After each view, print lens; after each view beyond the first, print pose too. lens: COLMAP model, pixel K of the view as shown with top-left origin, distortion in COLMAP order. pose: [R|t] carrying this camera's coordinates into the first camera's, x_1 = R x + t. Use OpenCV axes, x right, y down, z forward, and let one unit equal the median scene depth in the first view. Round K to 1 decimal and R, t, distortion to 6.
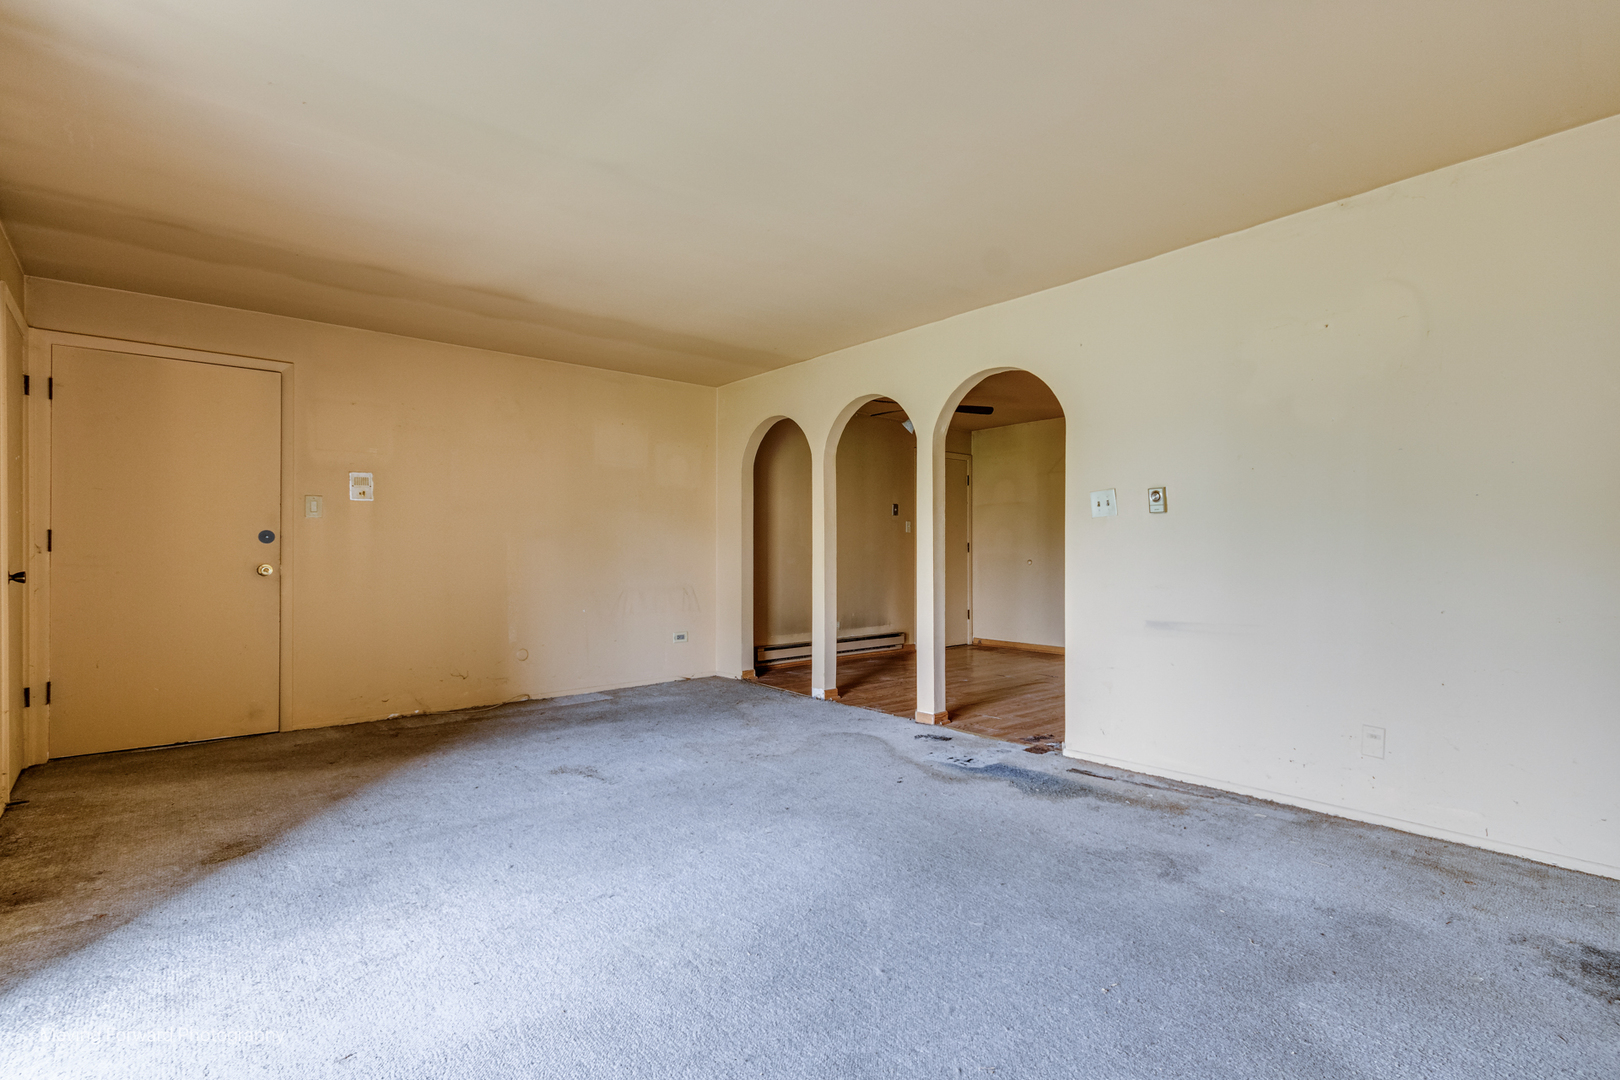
lens RADIAL K [[748.3, 0, 816.0], [0, 748.3, 540.6], [0, 0, 1]] dist [0.000544, 0.000431]
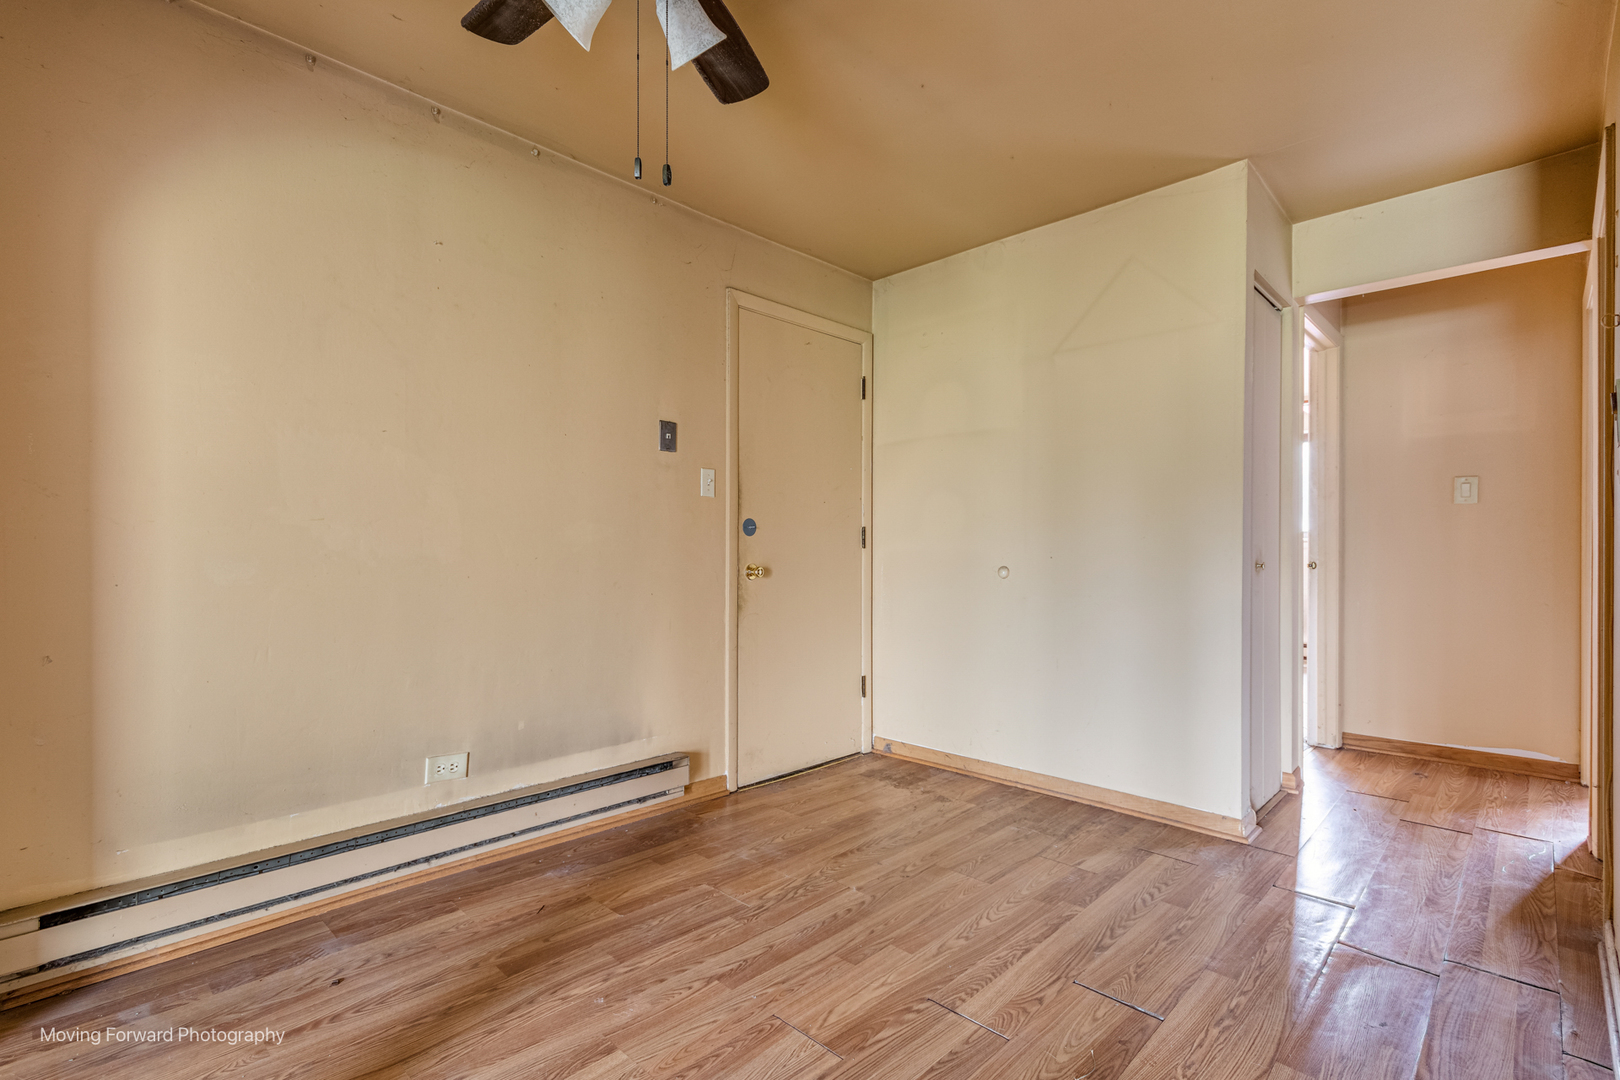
lens RADIAL K [[753.7, 0, 809.7], [0, 753.7, 551.5], [0, 0, 1]] dist [0.001971, 0.000588]
pose [[0.996200, 0.000569, 0.087096, 0.299239], [-0.001940, 0.999876, 0.015647, 0.023822], [-0.087077, -0.015757, 0.996077, 1.254947]]
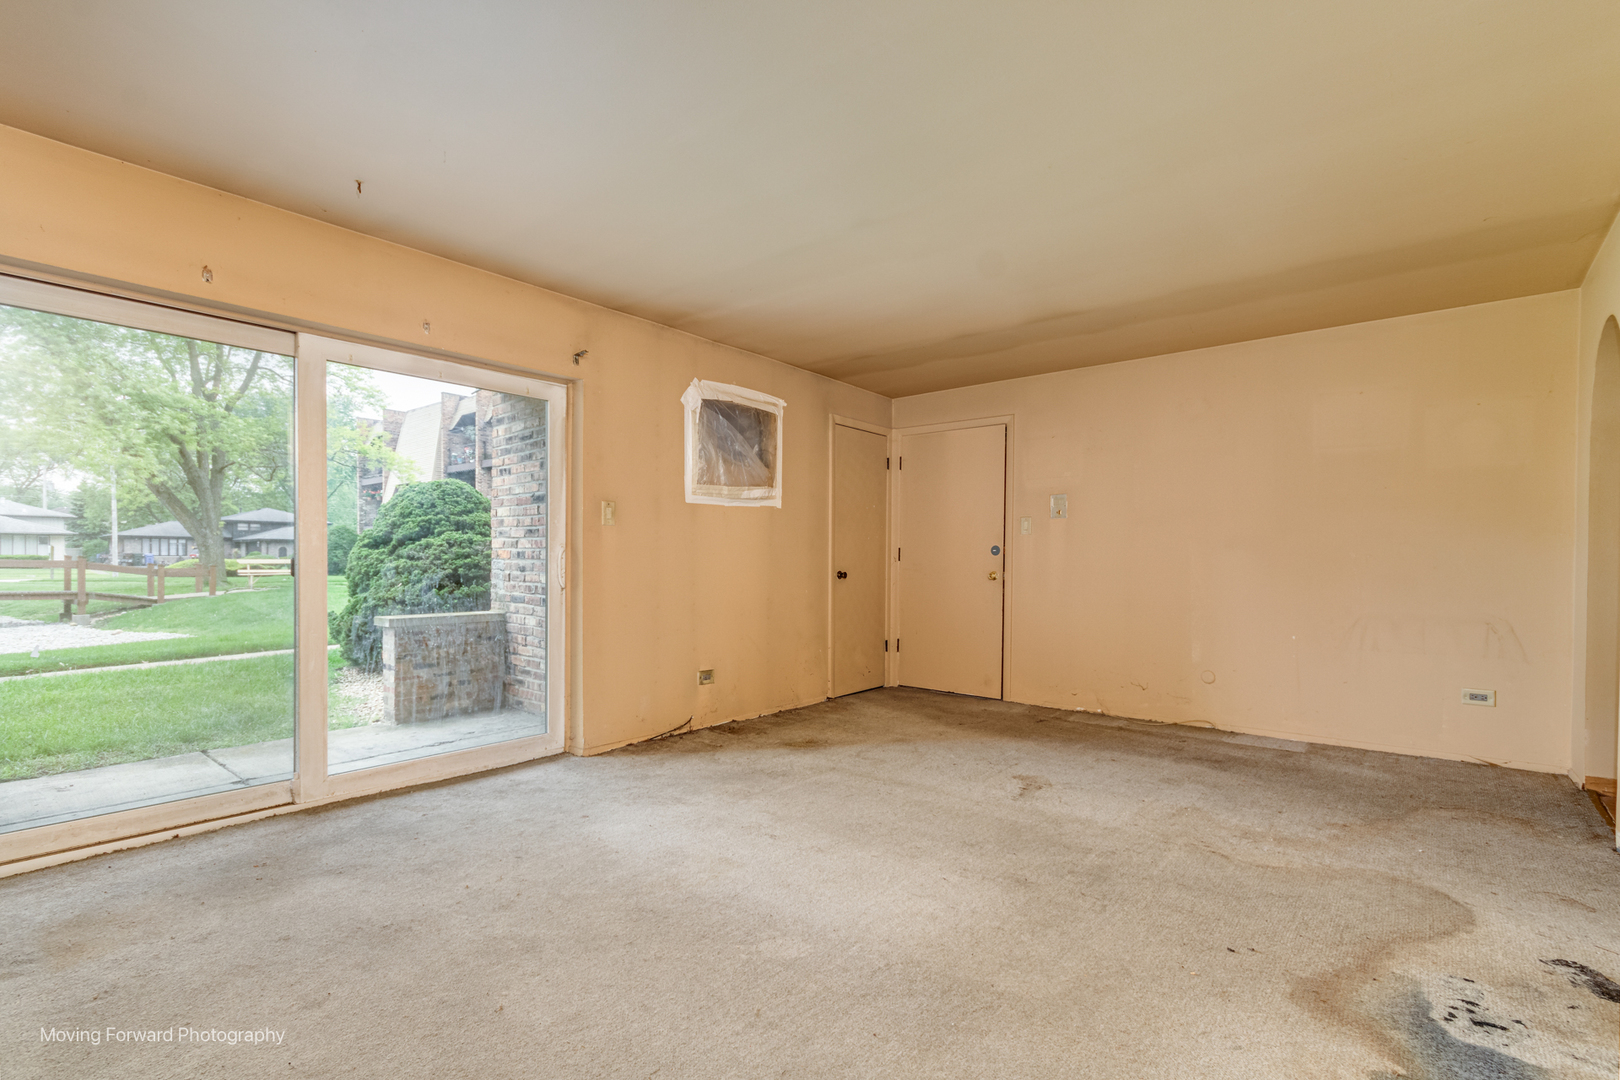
lens RADIAL K [[753.7, 0, 809.7], [0, 753.7, 551.5], [0, 0, 1]] dist [0.001971, 0.000588]
pose [[0.166614, -0.009424, -0.985977, 0.595832], [0.008215, 0.999933, -0.008169, 0.005659], [0.985988, -0.006738, 0.166680, 0.519281]]
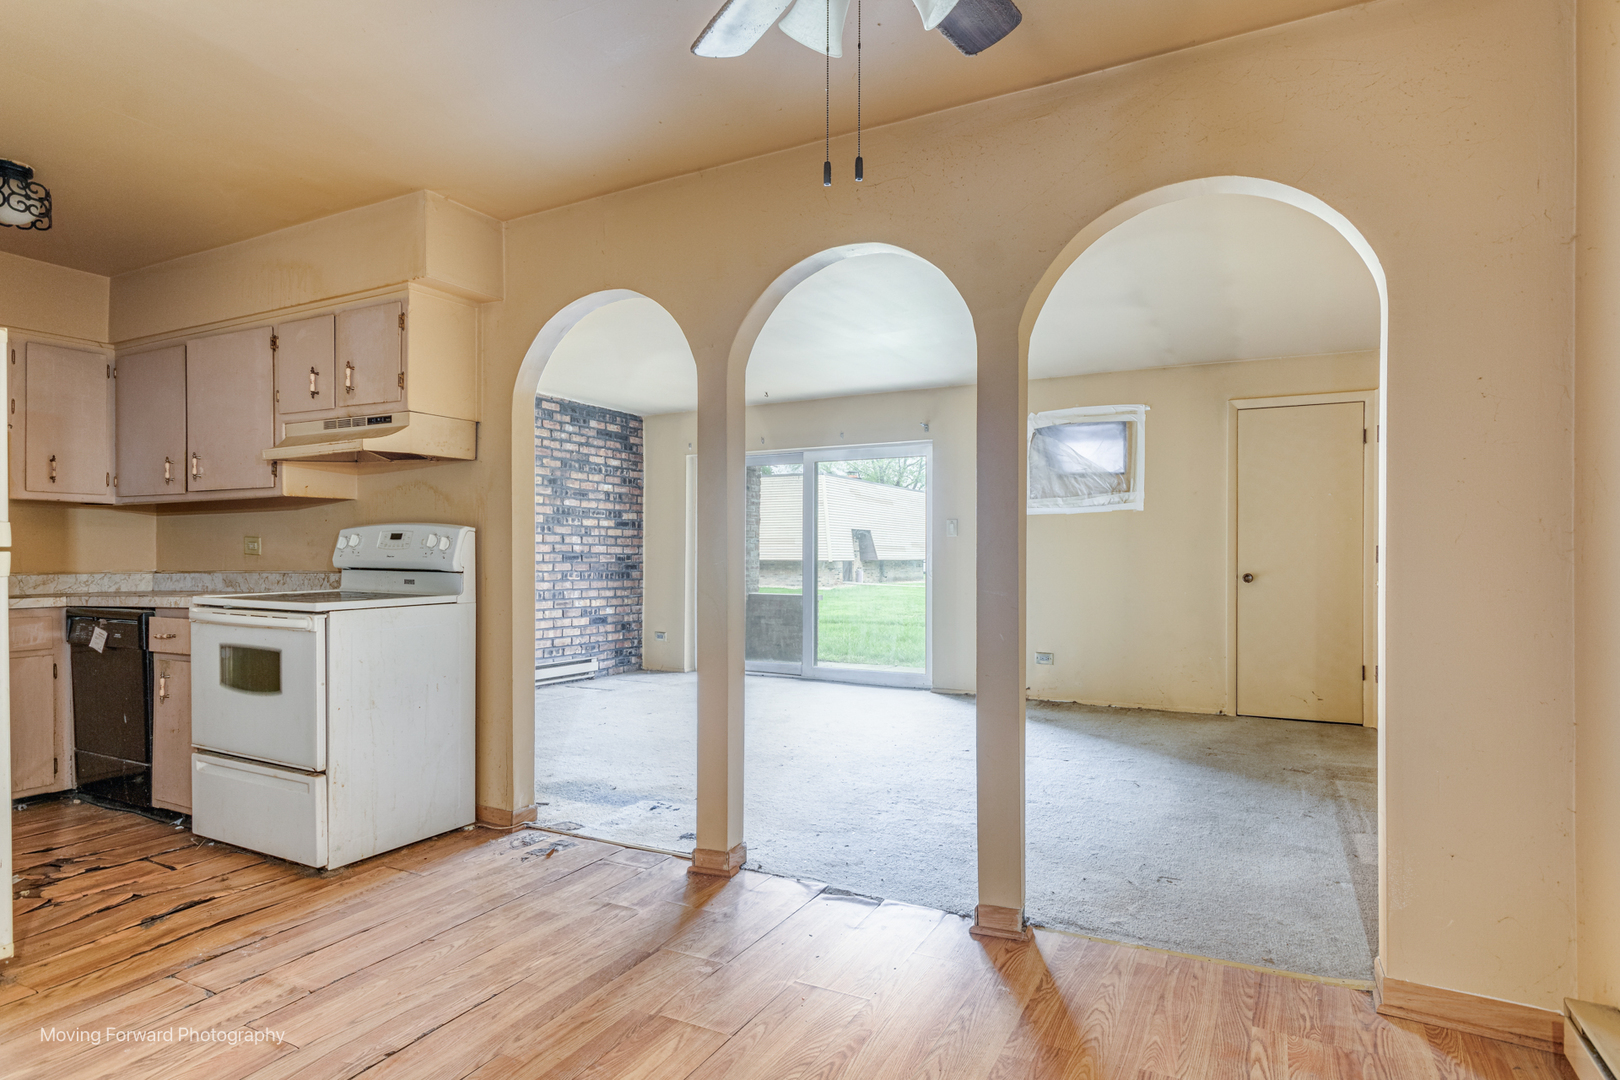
lens RADIAL K [[884.0, 0, 808.2], [0, 884.0, 551.9], [0, 0, 1]] dist [0.004758, 0.002331]
pose [[-0.931957, -0.004524, -0.362540, 0.411436], [0.001378, 0.999871, -0.016021, 0.017295], [0.362566, -0.015430, -0.931830, 2.023480]]
